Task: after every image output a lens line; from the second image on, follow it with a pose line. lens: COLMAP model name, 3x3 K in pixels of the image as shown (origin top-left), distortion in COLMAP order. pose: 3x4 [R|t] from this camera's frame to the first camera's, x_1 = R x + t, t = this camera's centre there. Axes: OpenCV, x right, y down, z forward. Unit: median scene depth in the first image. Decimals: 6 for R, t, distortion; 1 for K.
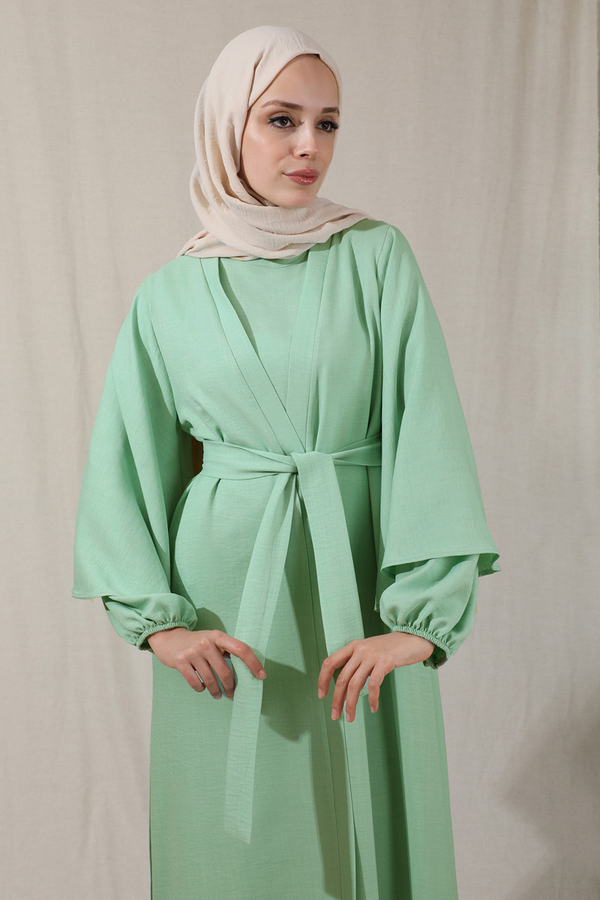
lens RADIAL K [[1333.0, 0, 283.7], [0, 1333.0, 475.8], [0, 0, 1]] dist [-0.022098, 0.000000]
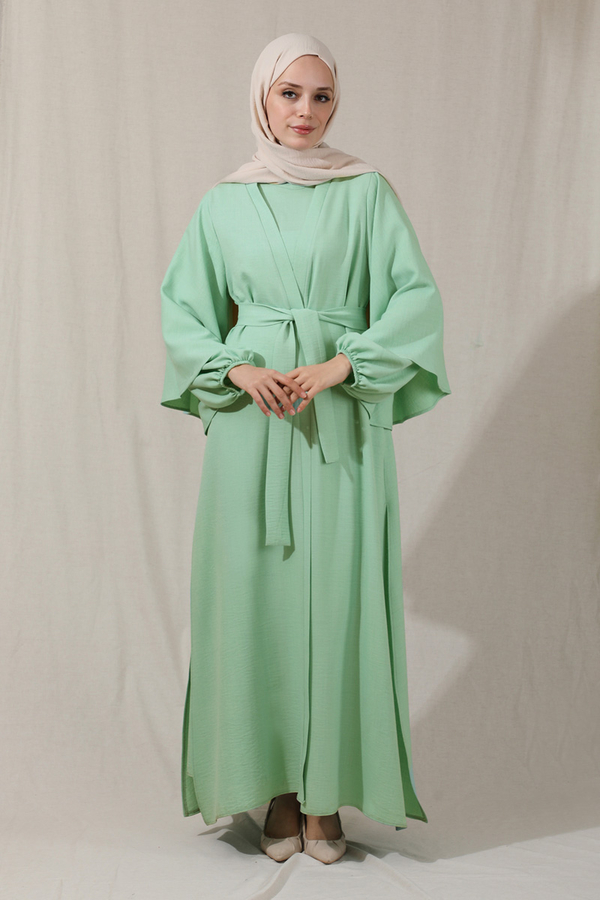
lens RADIAL K [[1981.1, 0, 297.5], [0, 1981.1, 455.5], [0, 0, 1]] dist [-0.079058, 0.000000]
pose [[0.998897, 0.042629, 0.019685, -0.034448], [-0.041496, 0.997638, -0.054743, 0.136672], [-0.021972, 0.053866, 0.998306, -0.591442]]
